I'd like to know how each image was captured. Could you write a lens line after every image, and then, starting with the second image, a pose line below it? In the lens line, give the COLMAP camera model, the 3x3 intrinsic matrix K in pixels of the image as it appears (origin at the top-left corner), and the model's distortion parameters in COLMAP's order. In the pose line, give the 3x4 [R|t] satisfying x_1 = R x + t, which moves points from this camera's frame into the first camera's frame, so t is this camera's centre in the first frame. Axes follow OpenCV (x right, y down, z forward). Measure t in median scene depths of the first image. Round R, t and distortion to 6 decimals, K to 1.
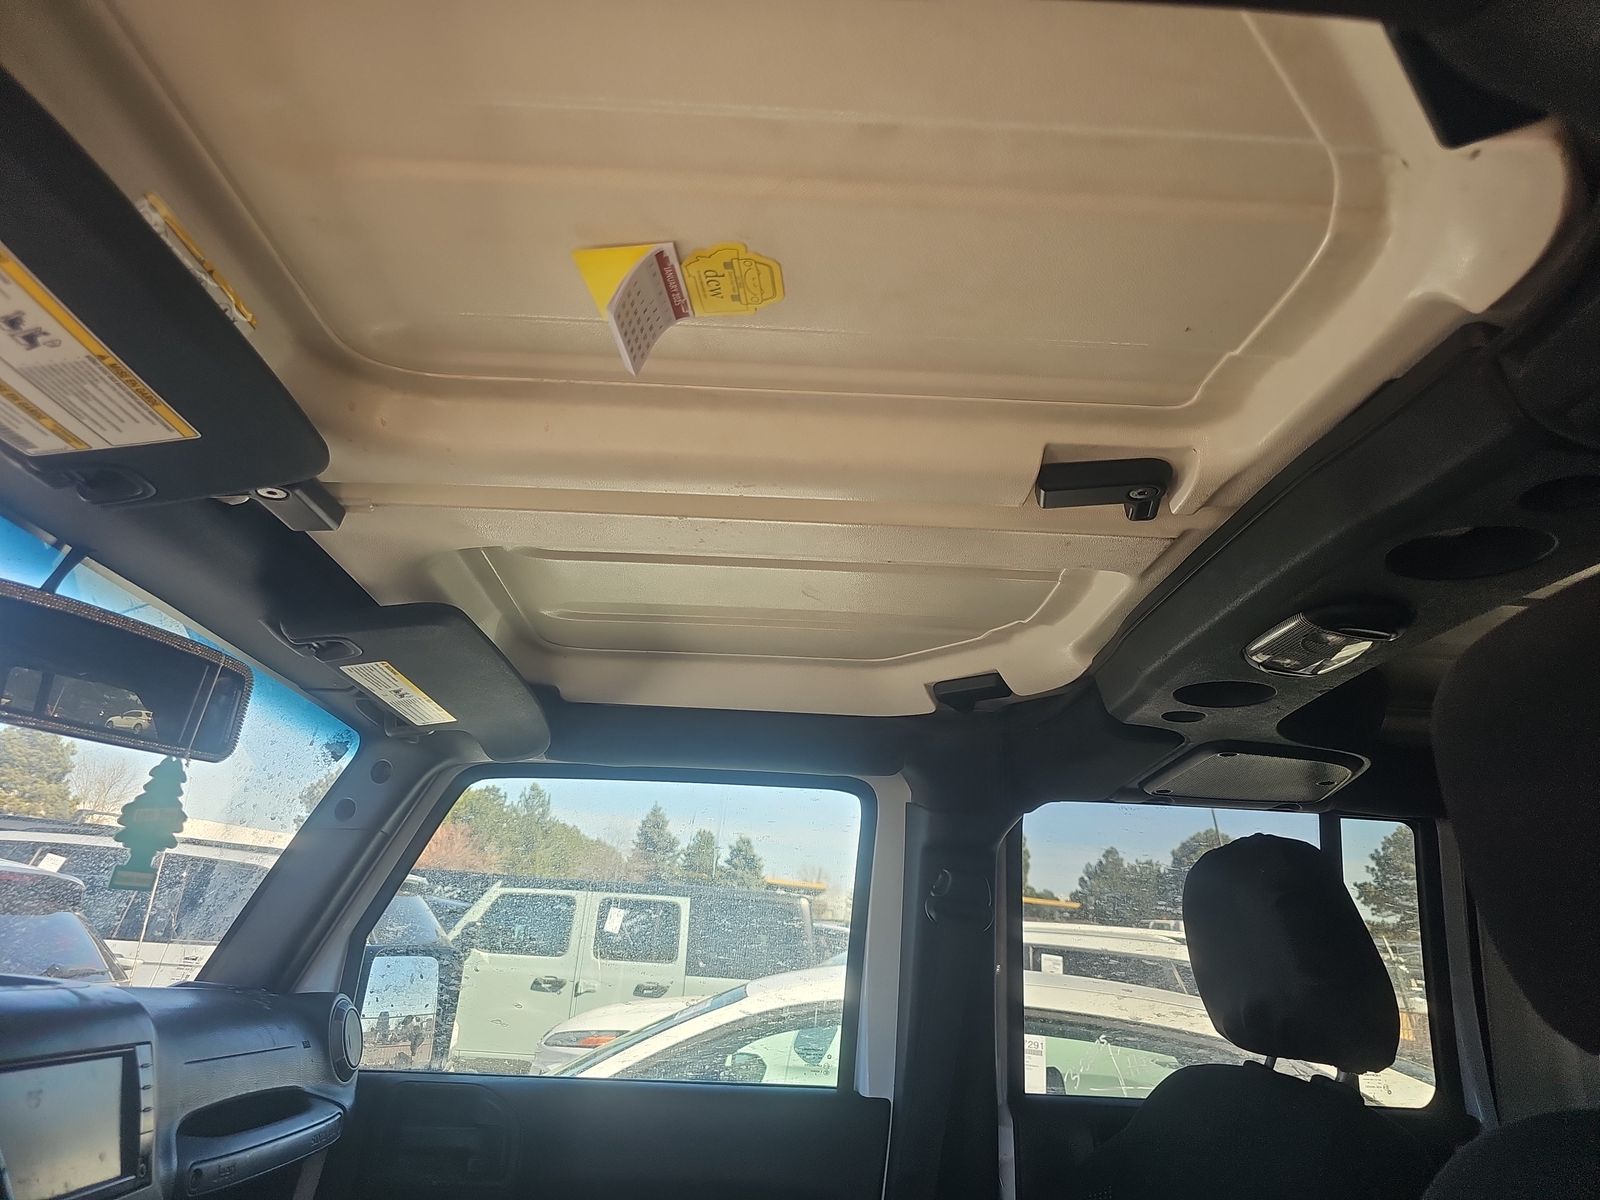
lens RADIAL K [[1070.6, 0, 794.7], [0, 1070.6, 577.7], [0, 0, 1]] dist [0.047082, -0.058176]
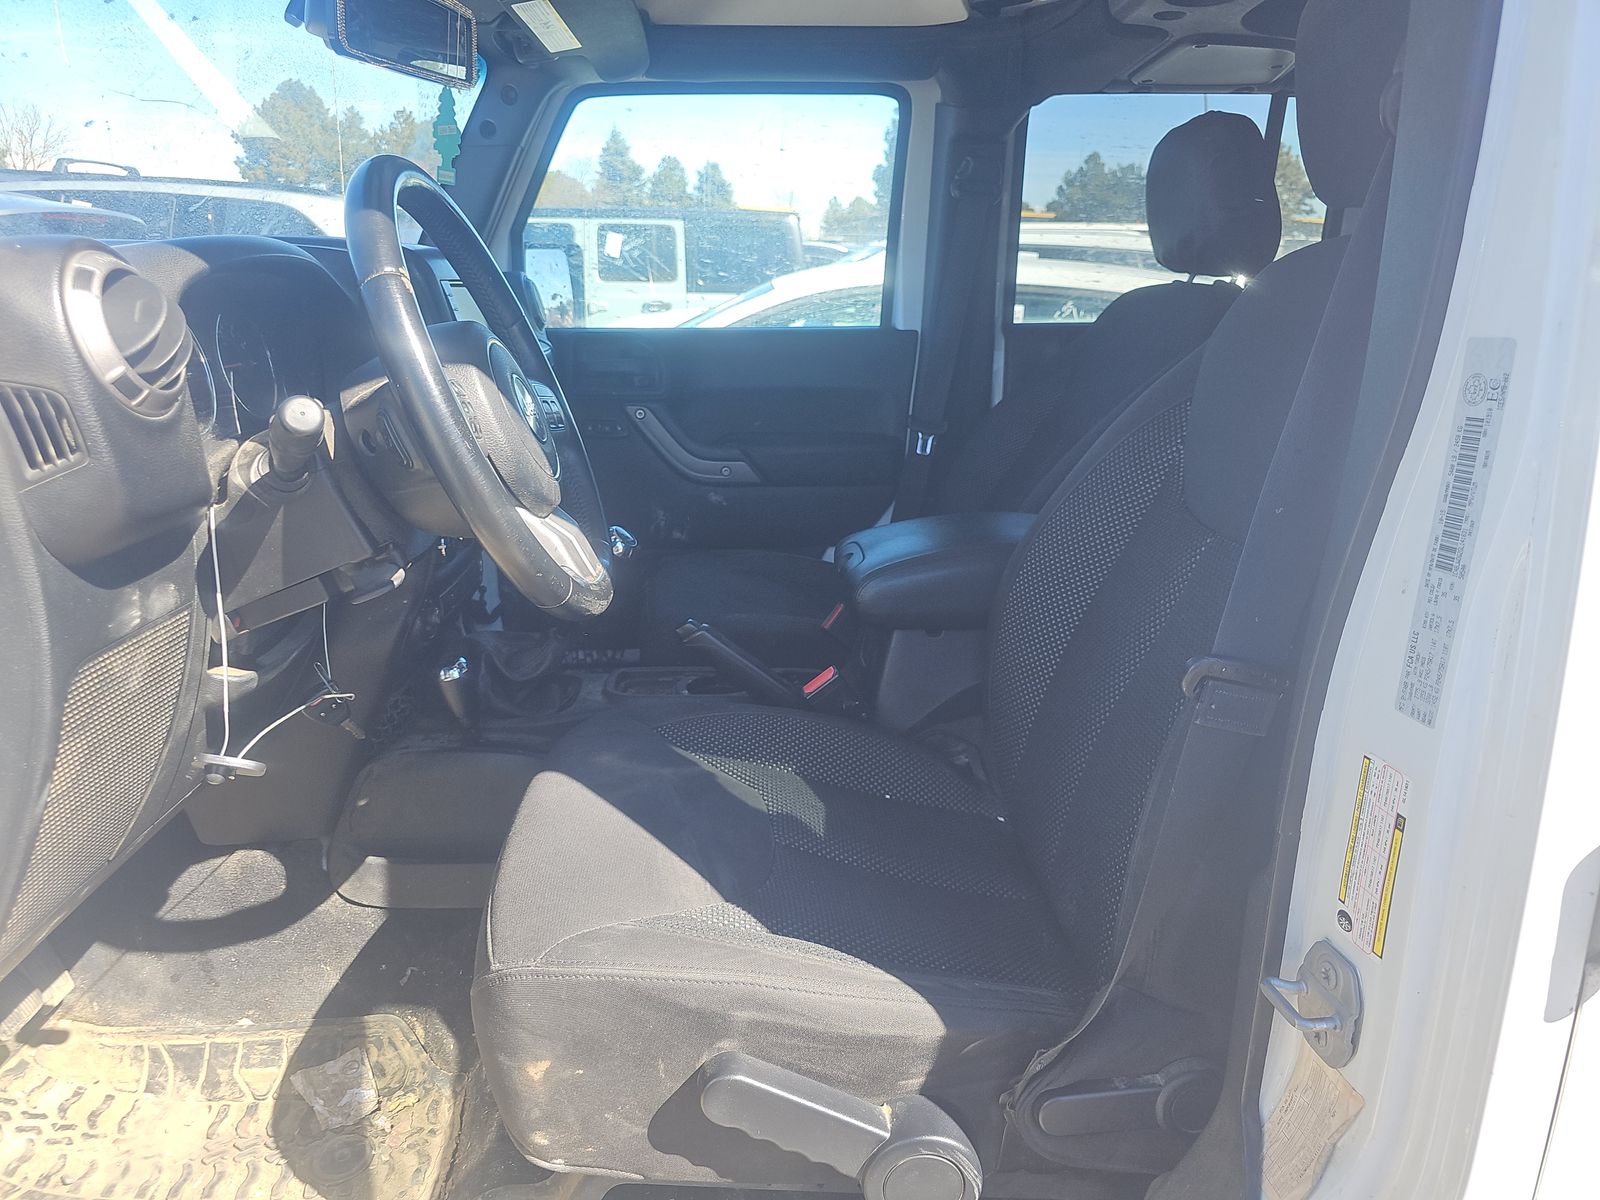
lens RADIAL K [[1070.6, 0, 794.7], [0, 1070.6, 577.7], [0, 0, 1]] dist [0.047082, -0.058176]
pose [[0.998621, -0.052063, 0.006796, -0.094313], [0.038813, 0.819170, 0.572236, -0.056758], [-0.035359, -0.571183, 0.820061, -0.311344]]
